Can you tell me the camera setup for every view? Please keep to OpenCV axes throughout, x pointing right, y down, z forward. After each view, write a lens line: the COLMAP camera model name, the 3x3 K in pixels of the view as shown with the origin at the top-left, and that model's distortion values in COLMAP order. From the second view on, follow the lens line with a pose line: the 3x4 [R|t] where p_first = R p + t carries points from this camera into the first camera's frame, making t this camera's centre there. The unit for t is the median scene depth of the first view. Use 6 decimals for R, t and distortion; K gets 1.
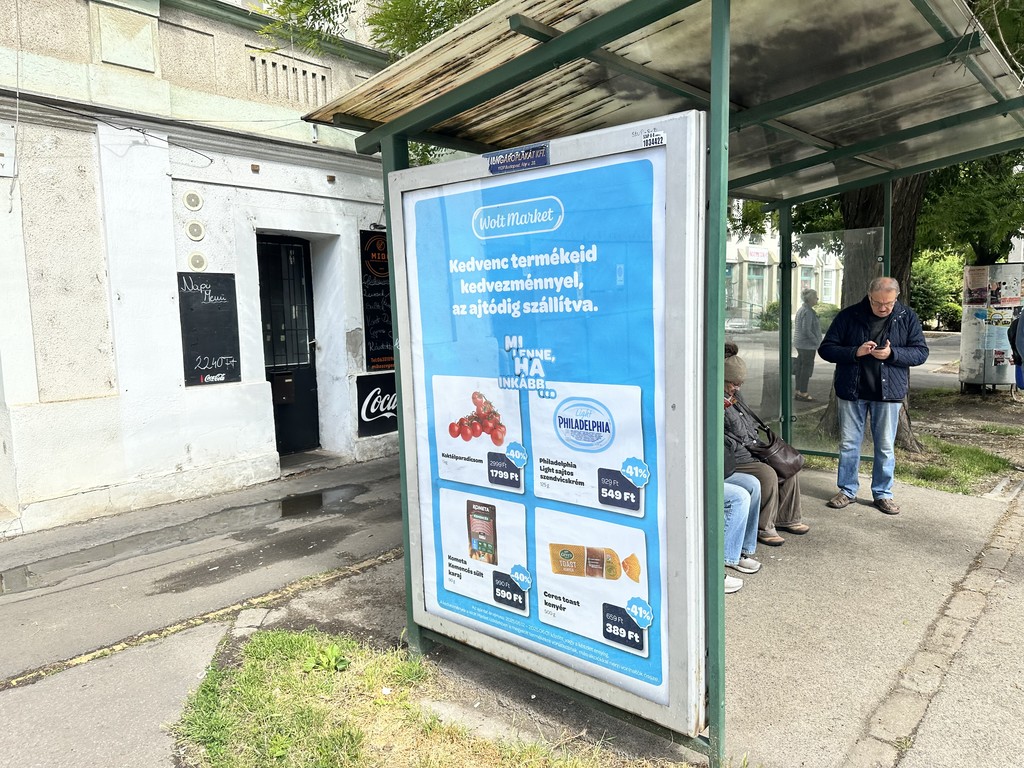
lens RADIAL K [[716.3, 0, 520.0], [0, 716.3, 383.3], [0, 0, 1]] dist [0.039093, -0.046232]
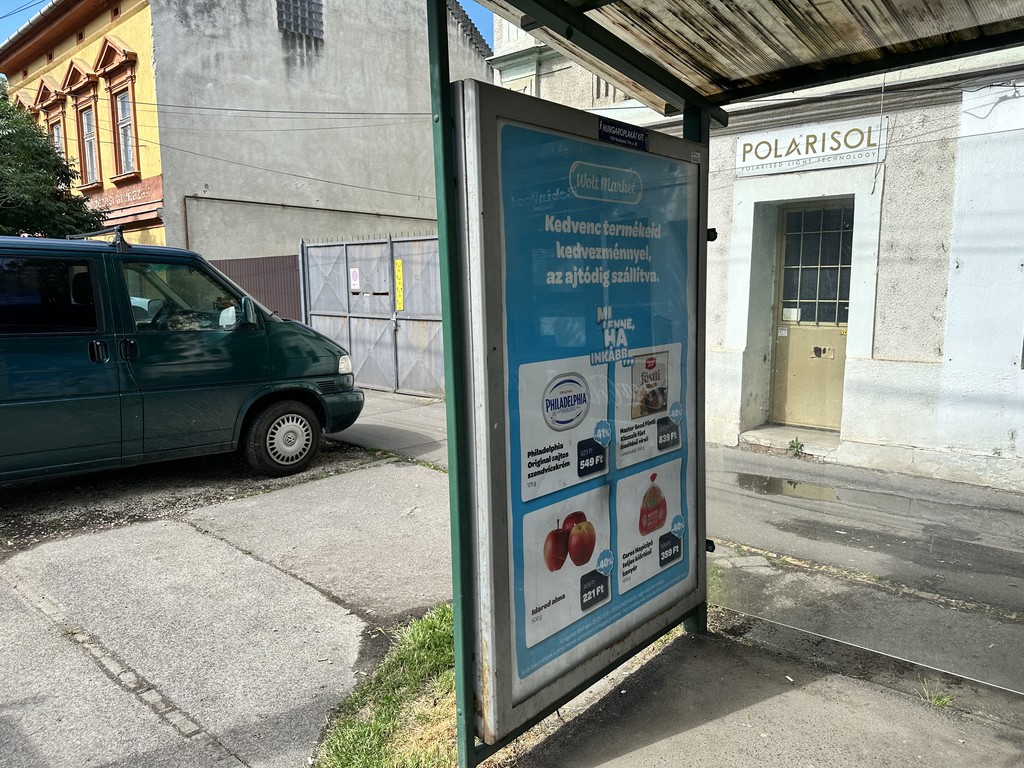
lens RADIAL K [[723.9, 0, 509.3], [0, 723.9, 387.5], [0, 0, 1]] dist [-0.006317, 0.005807]
pose [[-0.032106, 0.159871, -0.986616, 0.436894], [-0.097735, 0.981892, 0.162286, -0.051884], [0.994694, 0.101637, -0.015899, 0.391223]]
